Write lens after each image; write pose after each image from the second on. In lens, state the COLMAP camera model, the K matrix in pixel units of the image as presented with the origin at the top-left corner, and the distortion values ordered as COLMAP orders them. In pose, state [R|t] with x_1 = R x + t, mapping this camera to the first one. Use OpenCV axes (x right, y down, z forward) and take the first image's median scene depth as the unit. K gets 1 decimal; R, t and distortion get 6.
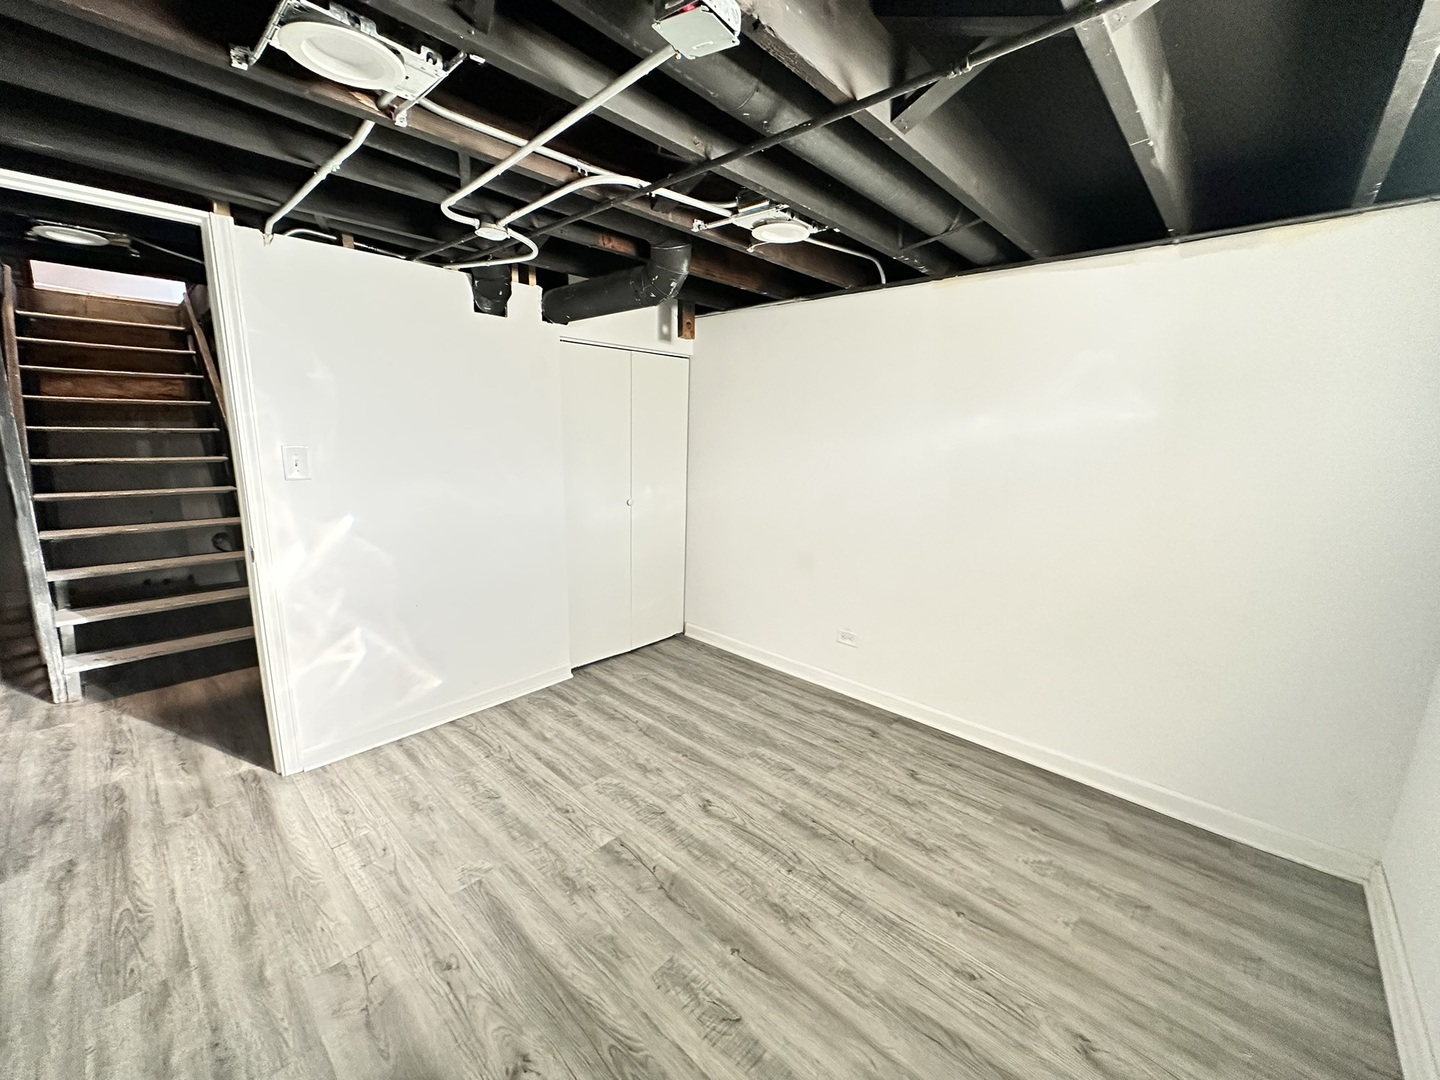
lens RADIAL K [[576.7, 0, 718.6], [0, 576.7, 540.3], [0, 0, 1]] dist [-0.004320, 0.002273]
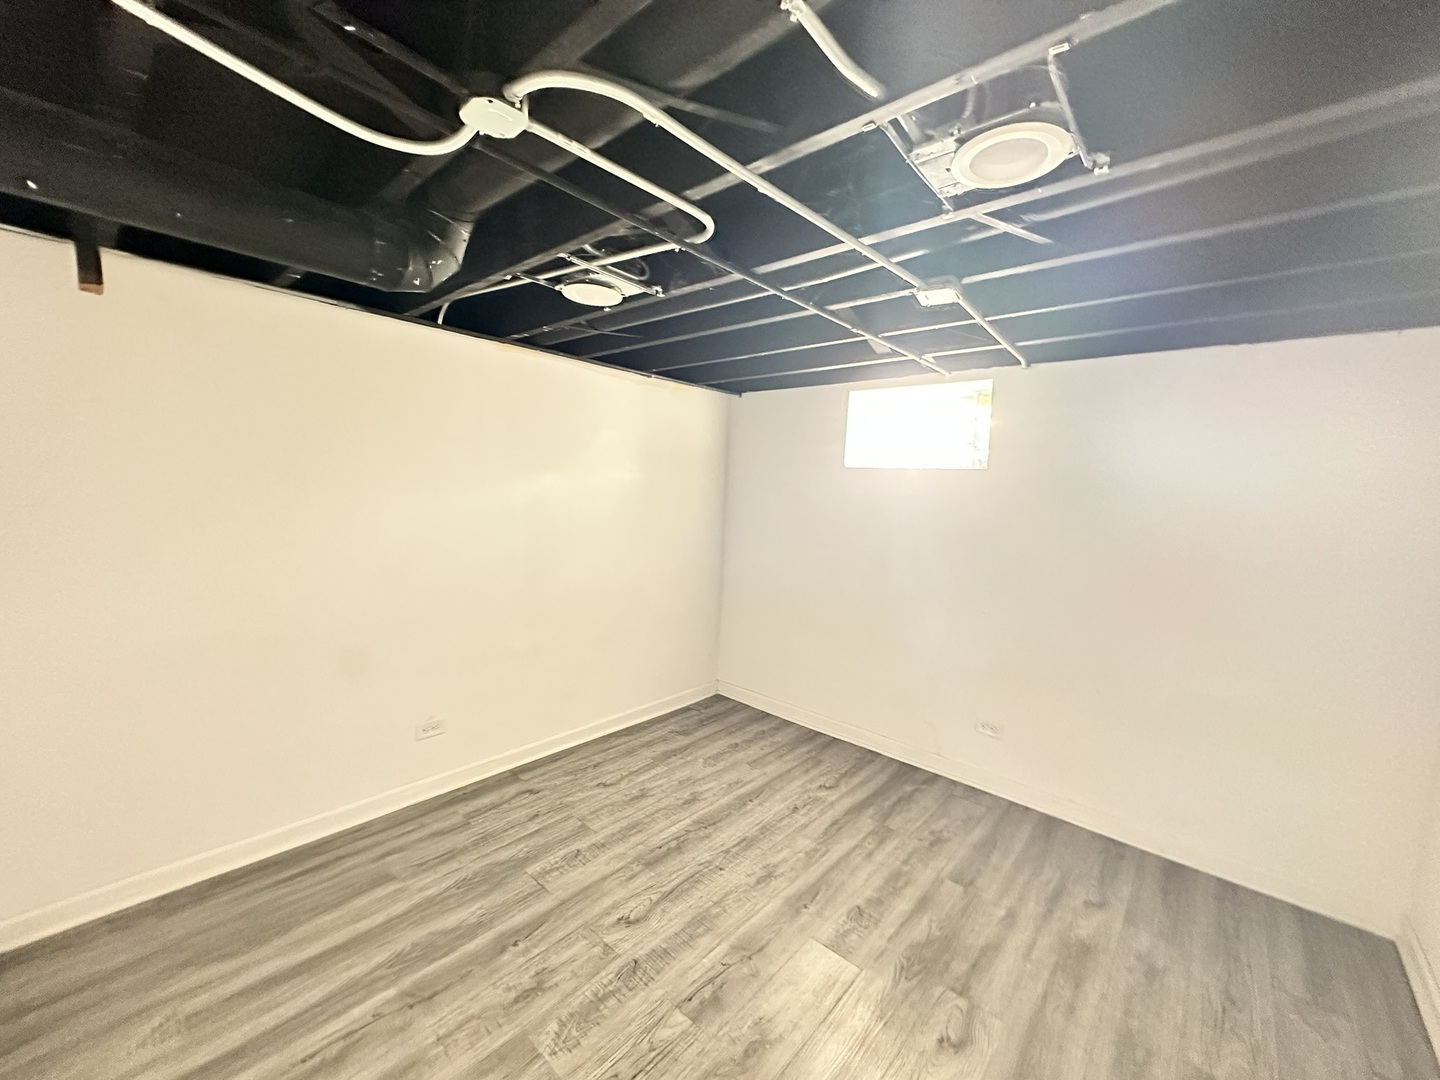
lens RADIAL K [[576.7, 0, 718.6], [0, 576.7, 540.3], [0, 0, 1]] dist [-0.004320, 0.002273]
pose [[-0.025275, -0.116178, 0.992907, -0.797041], [0.149346, 0.981639, 0.118661, -0.184604], [-0.988462, 0.151286, -0.007460, 0.754067]]
